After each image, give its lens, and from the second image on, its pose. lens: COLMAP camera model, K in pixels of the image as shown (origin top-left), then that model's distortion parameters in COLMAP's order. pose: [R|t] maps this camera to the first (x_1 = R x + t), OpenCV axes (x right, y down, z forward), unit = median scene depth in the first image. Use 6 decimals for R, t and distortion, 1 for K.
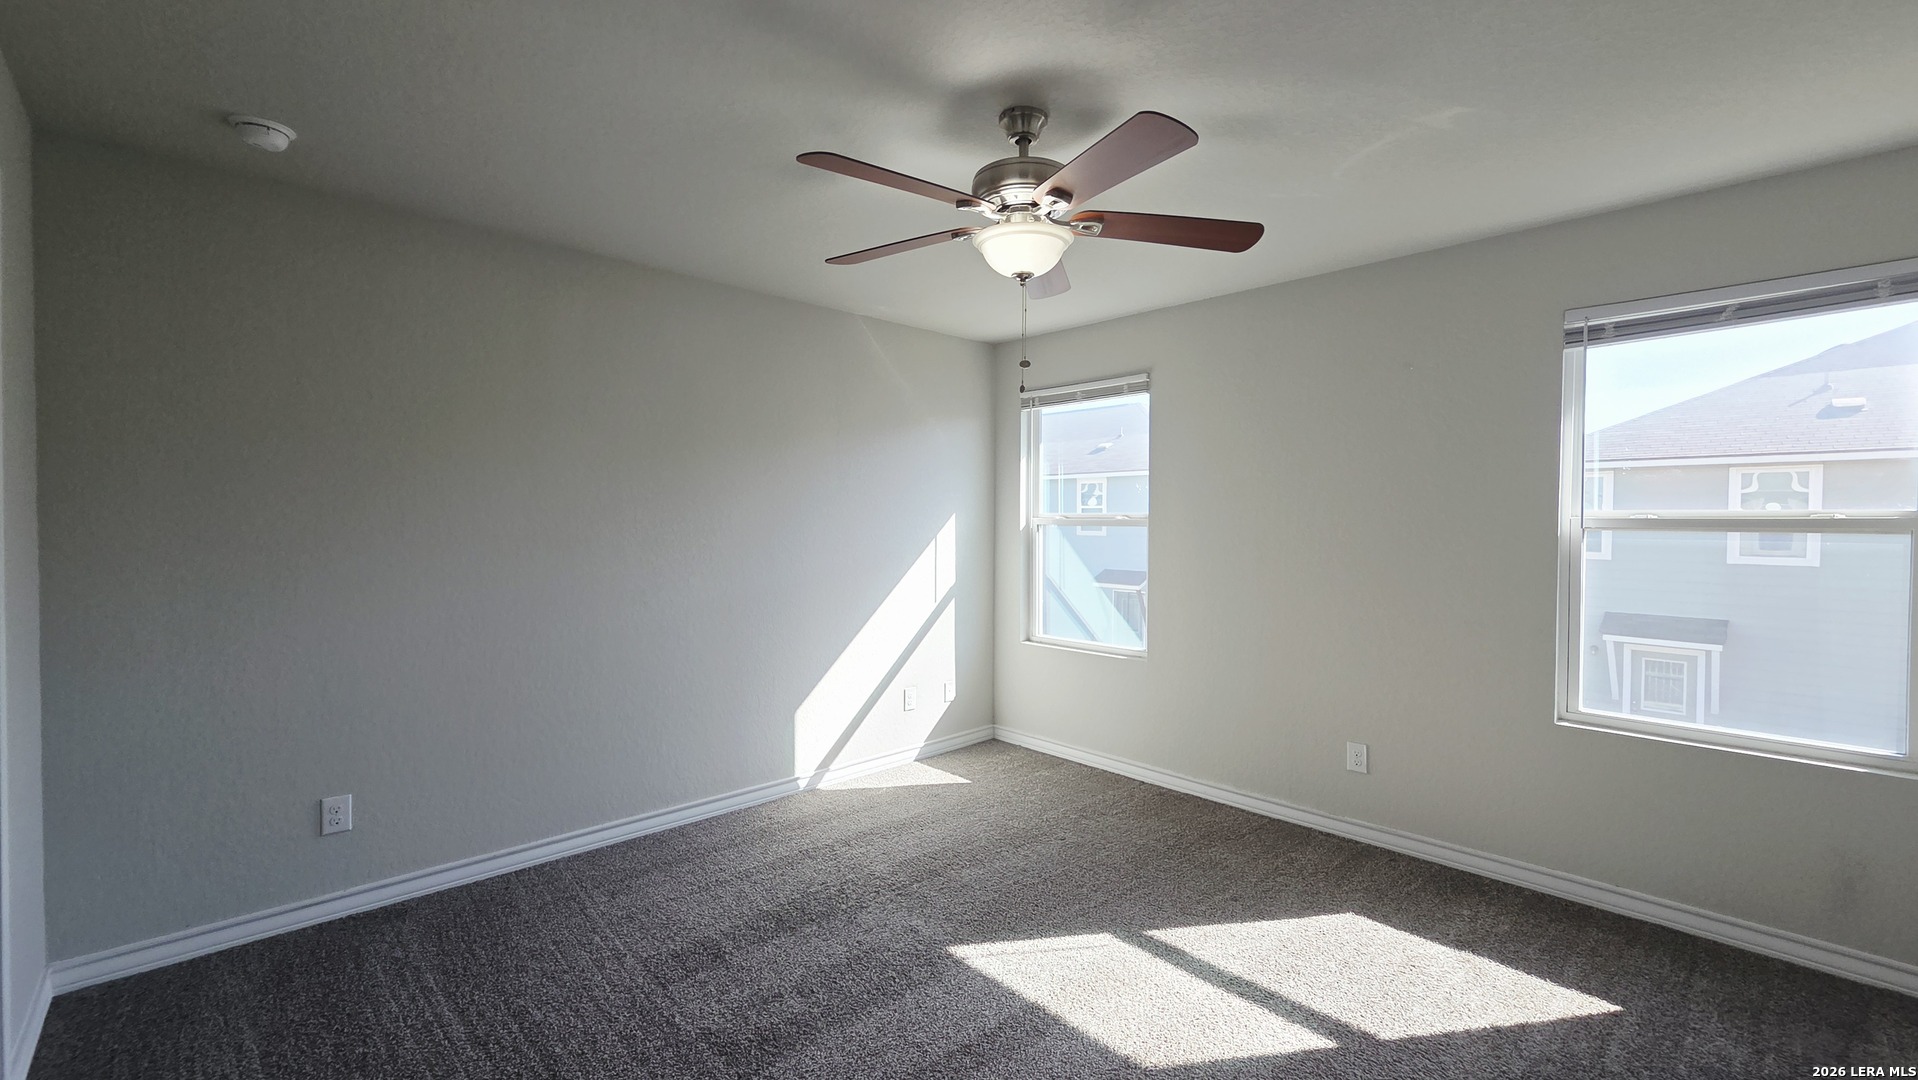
lens RADIAL K [[784.1, 0, 961.1], [0, 784.1, 529.4], [0, 0, 1]] dist [0.000464, -0.000079]
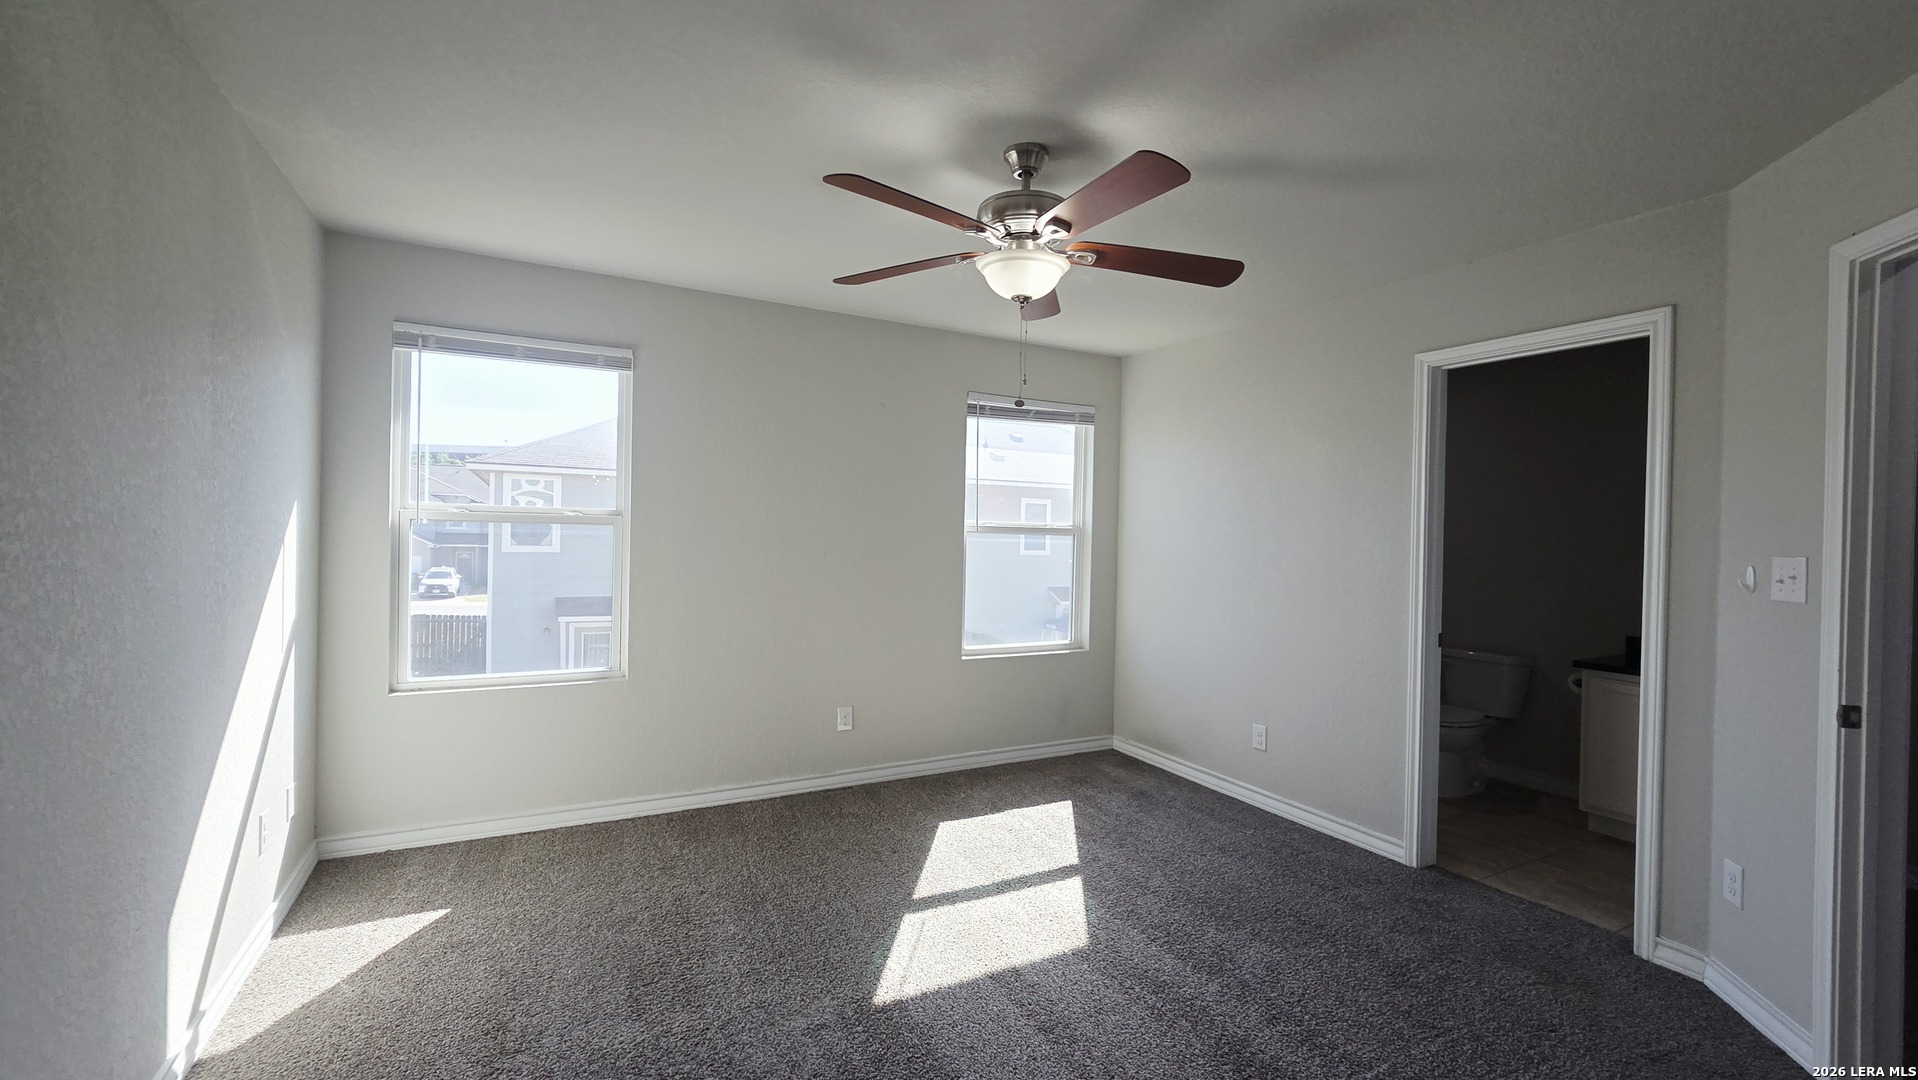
lens RADIAL K [[798.4, 0, 959.0], [0, 798.4, 540.0], [0, 0, 1]] dist [-0.001341, -0.000093]
pose [[0.258866, -0.009278, 0.965869, -0.609037], [-0.011490, 0.999854, 0.012684, -0.004043], [-0.965845, -0.014381, 0.258721, 0.484925]]
